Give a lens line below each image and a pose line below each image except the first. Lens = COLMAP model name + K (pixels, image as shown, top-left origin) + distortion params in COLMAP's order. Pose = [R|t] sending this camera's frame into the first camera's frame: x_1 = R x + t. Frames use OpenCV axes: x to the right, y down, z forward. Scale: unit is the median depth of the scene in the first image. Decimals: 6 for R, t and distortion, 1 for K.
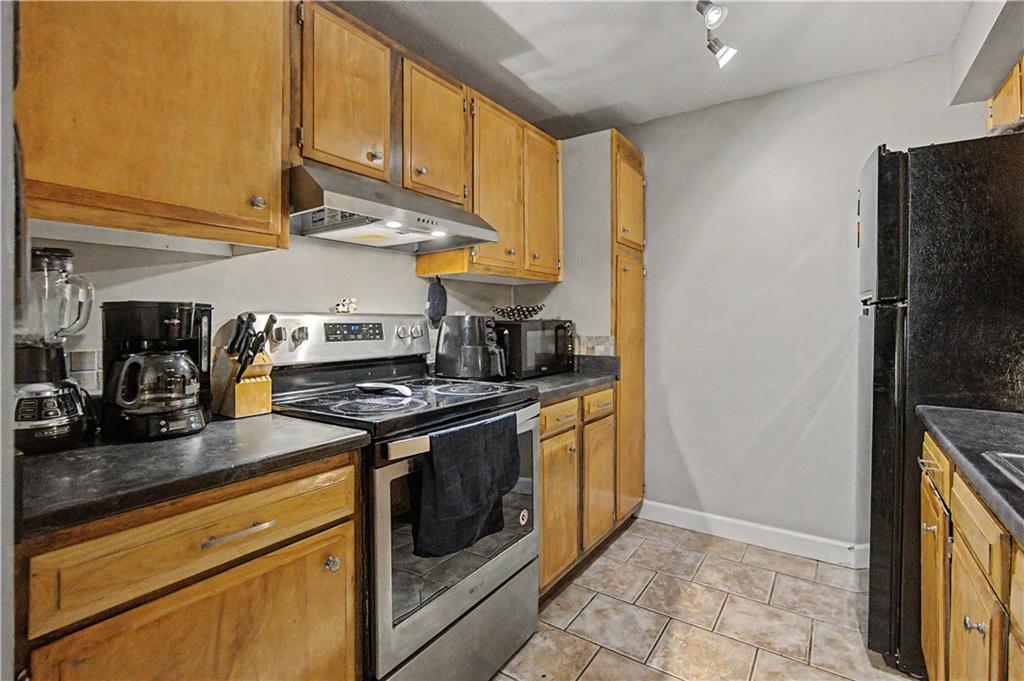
lens RADIAL K [[471.8, 0, 509.6], [0, 471.8, 329.7], [0, 0, 1]] dist [-0.003585, 0.000049]
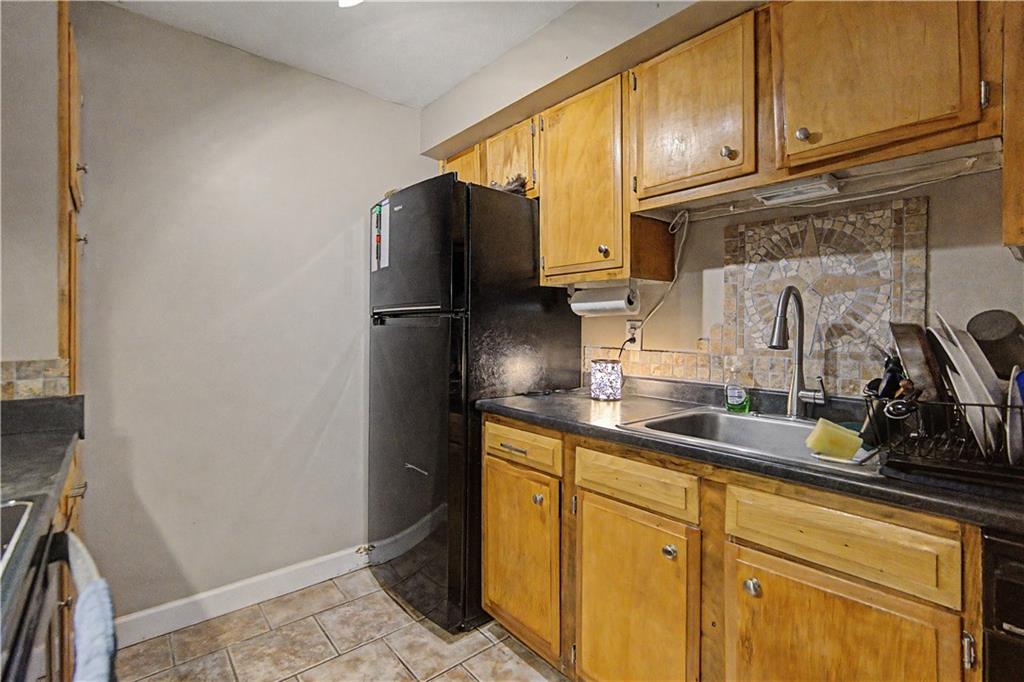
lens RADIAL K [[471.8, 0, 509.7], [0, 471.8, 335.9], [0, 0, 1]] dist [-0.003585, 0.000049]
pose [[0.269268, -0.014358, 0.962958, -0.178782], [0.018441, 0.999782, 0.009750, -0.009303], [-0.962889, 0.015132, 0.269474, 0.410809]]
